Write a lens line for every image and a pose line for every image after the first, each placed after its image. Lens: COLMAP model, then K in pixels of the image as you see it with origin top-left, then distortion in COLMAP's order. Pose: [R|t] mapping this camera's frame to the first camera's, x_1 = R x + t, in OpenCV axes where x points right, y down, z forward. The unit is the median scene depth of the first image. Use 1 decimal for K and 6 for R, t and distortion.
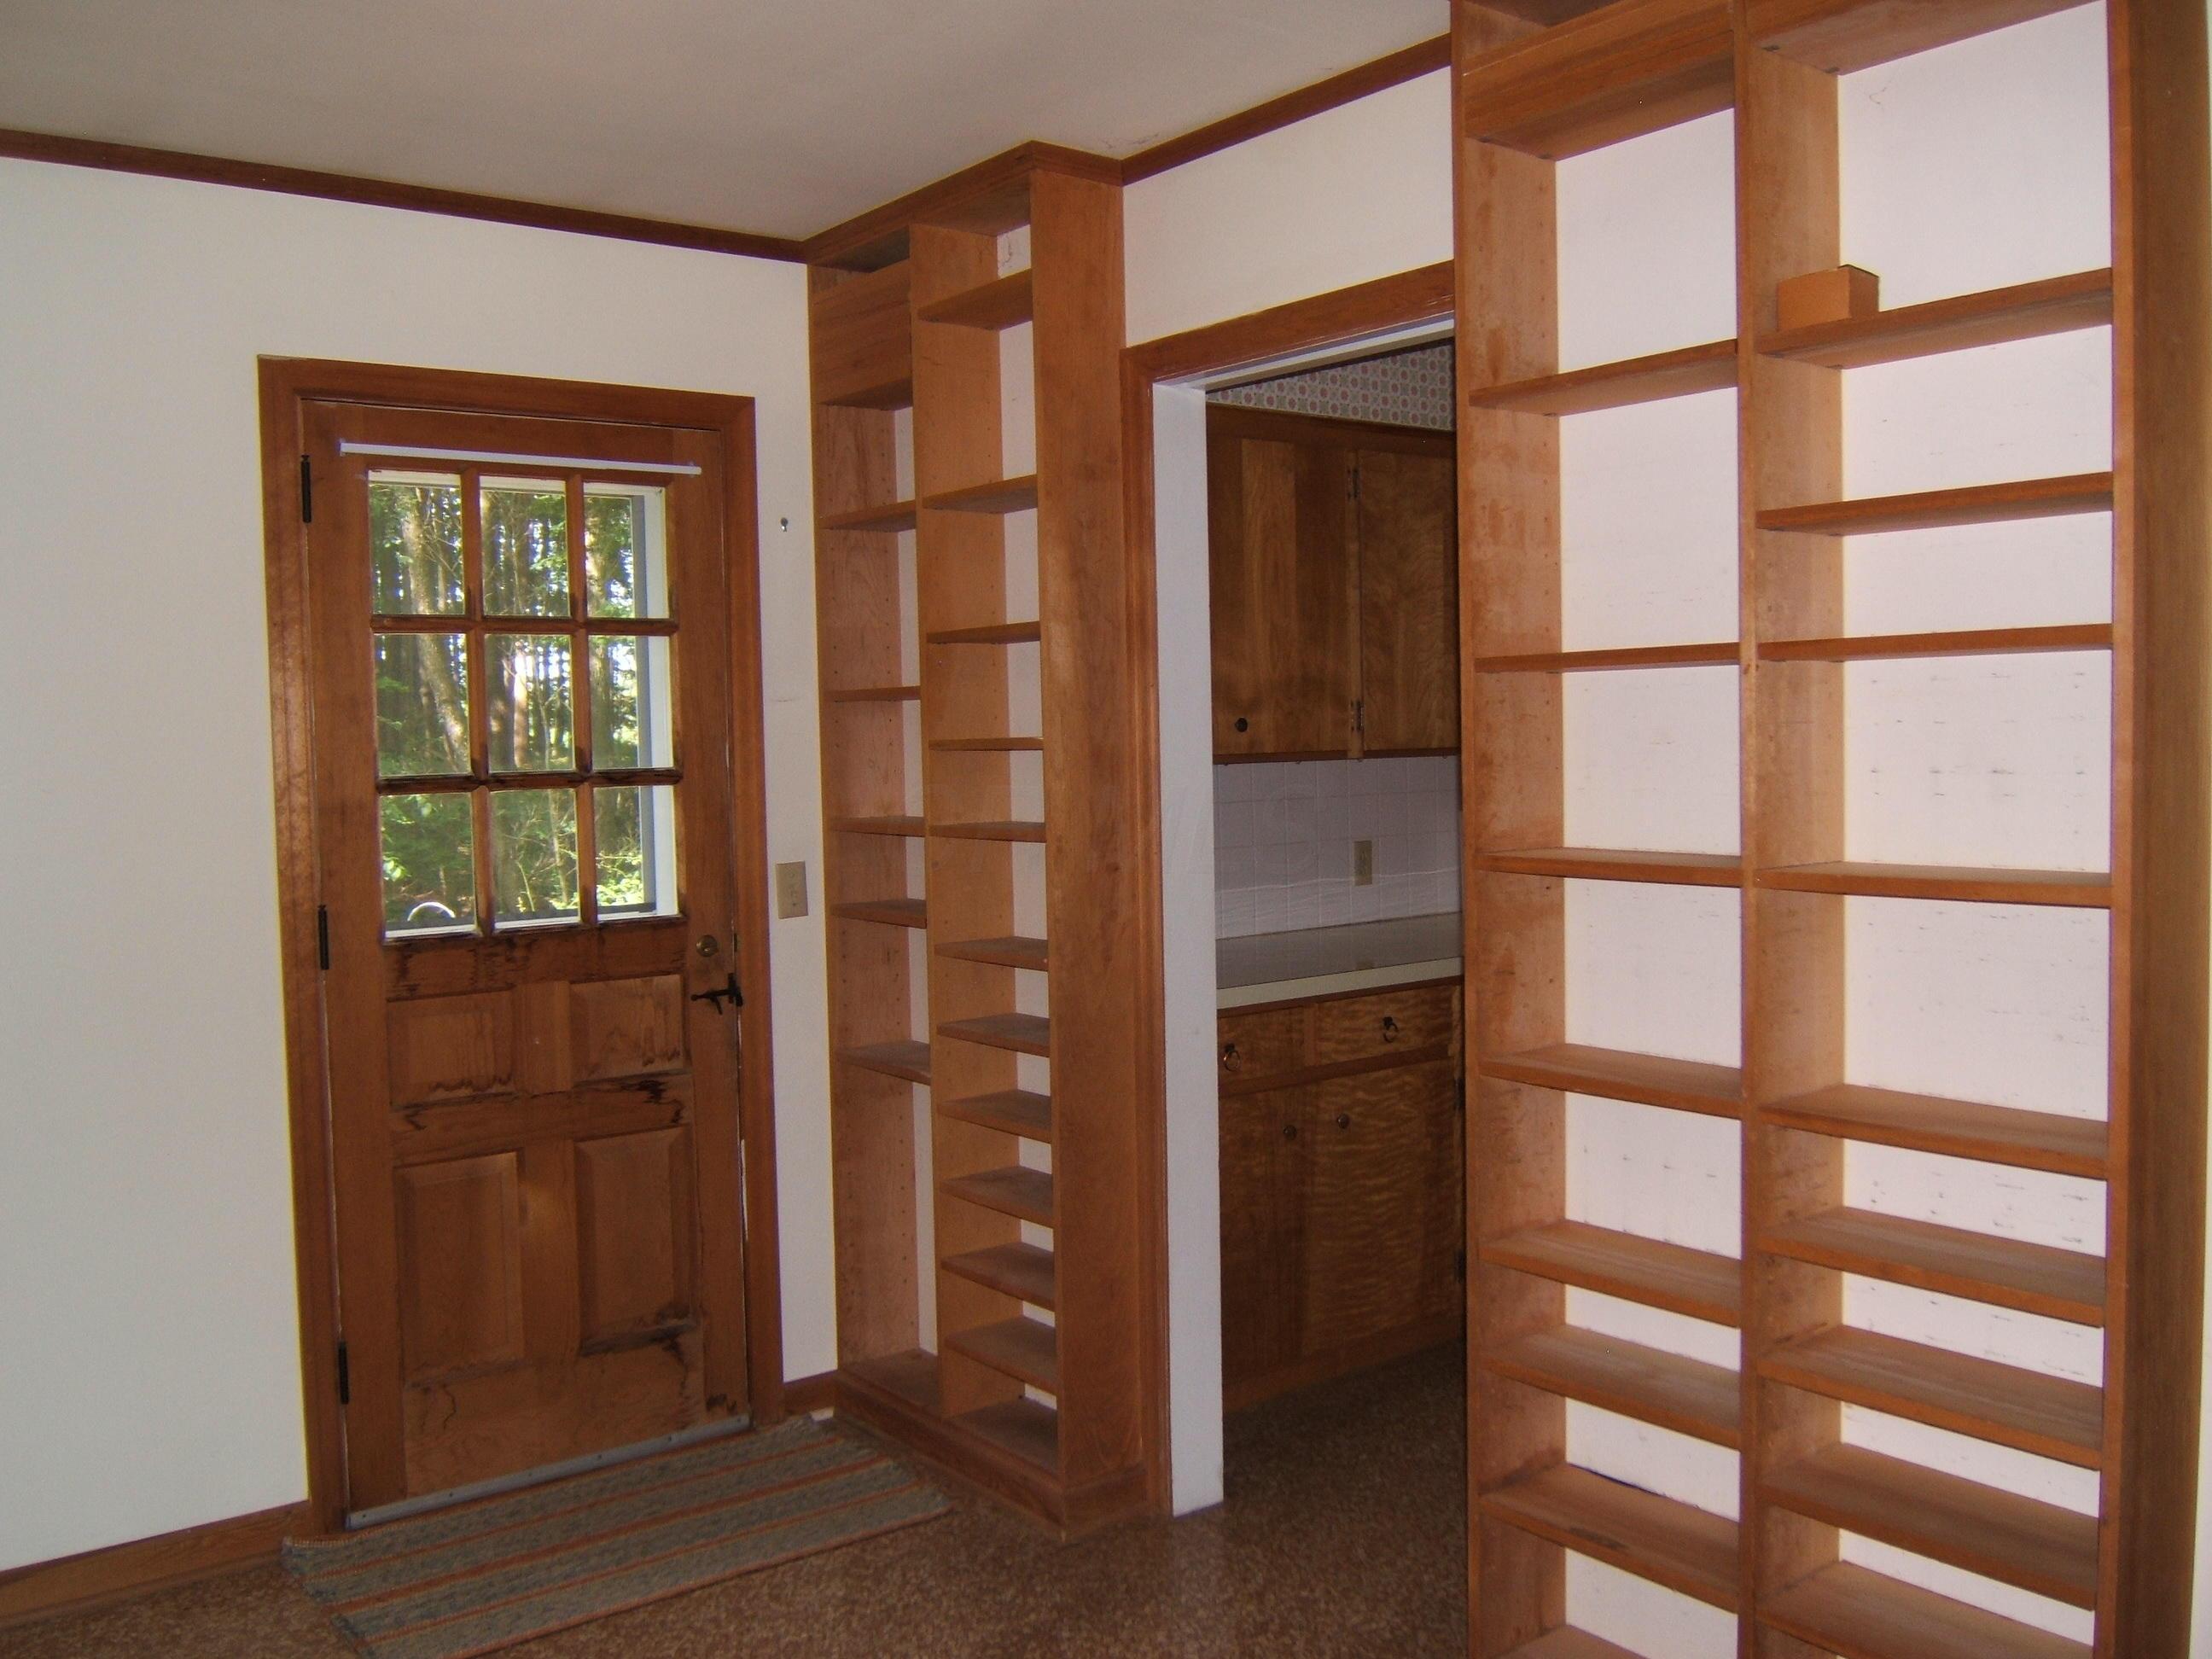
lens RADIAL K [[1946.3, 0, 1106.0], [0, 1946.3, 829.5], [0, 0, 1]] dist [-0.016148, -0.014086]
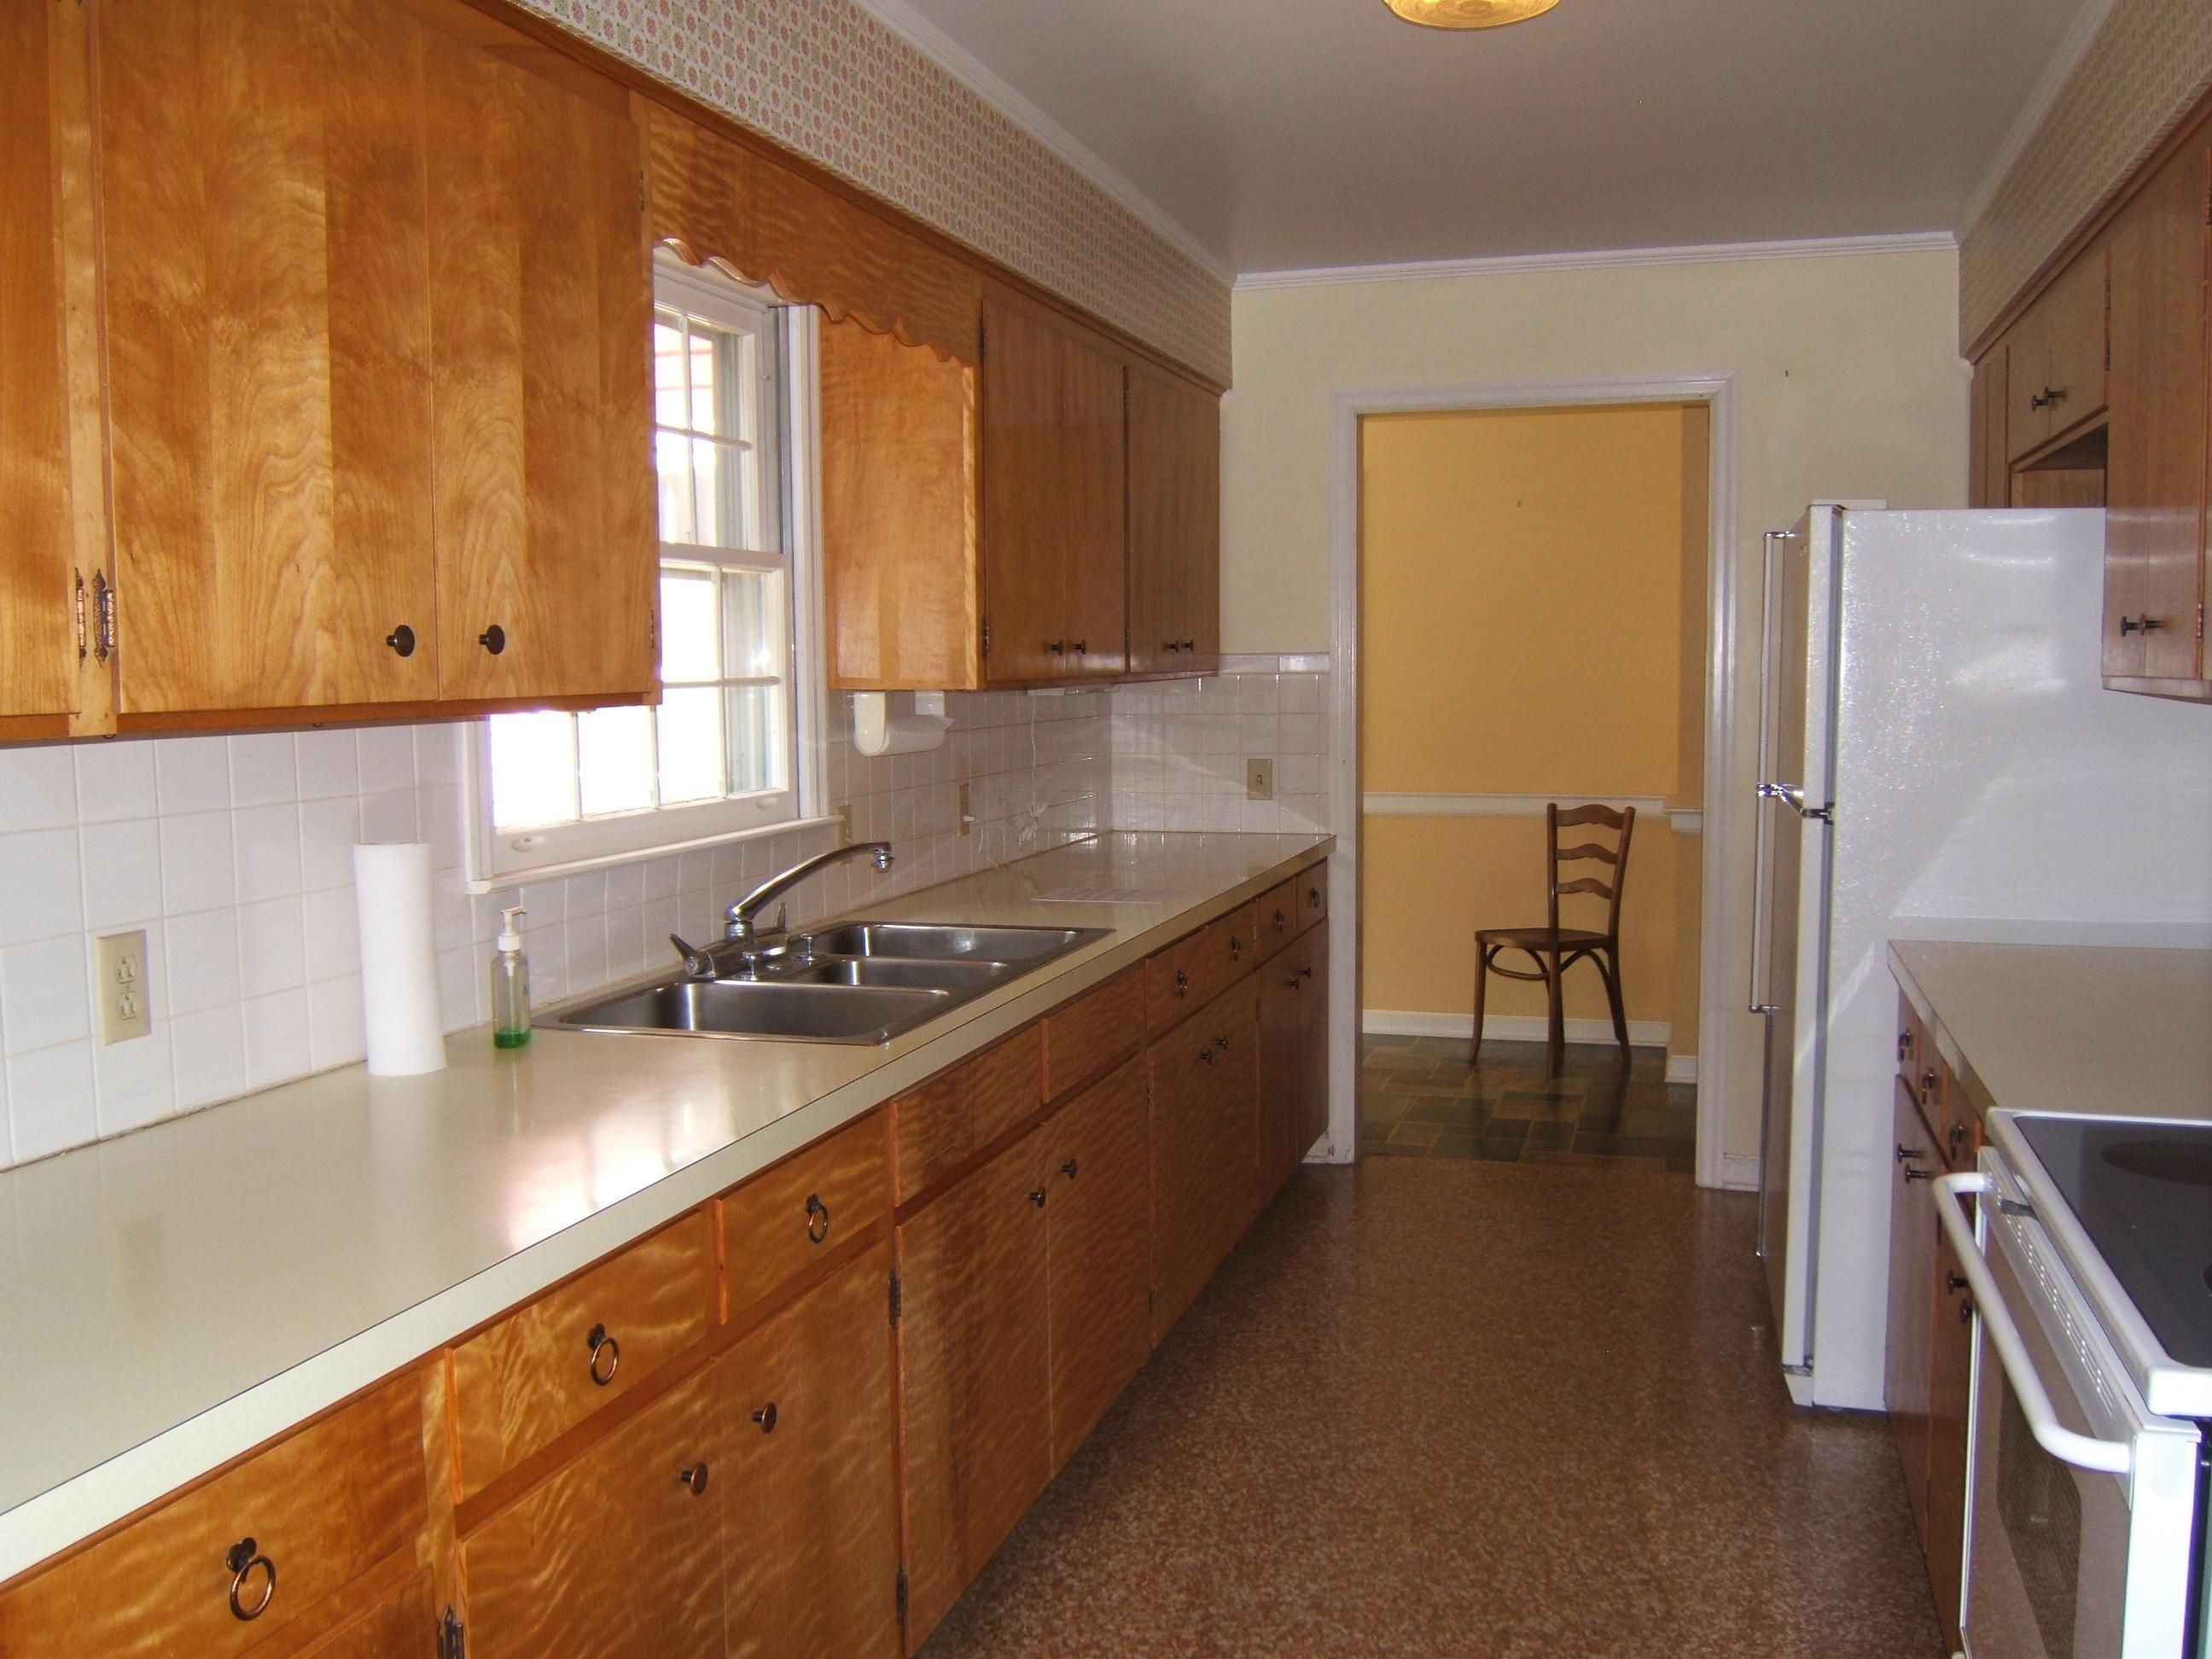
lens RADIAL K [[1946.3, 0, 1106.0], [0, 1946.3, 829.5], [0, 0, 1]] dist [-0.016148, -0.014086]
pose [[0.810864, -0.030812, 0.584423, 0.070278], [0.010487, 0.999218, 0.038130, -0.030768], [-0.585140, -0.024790, 0.810553, 0.600719]]
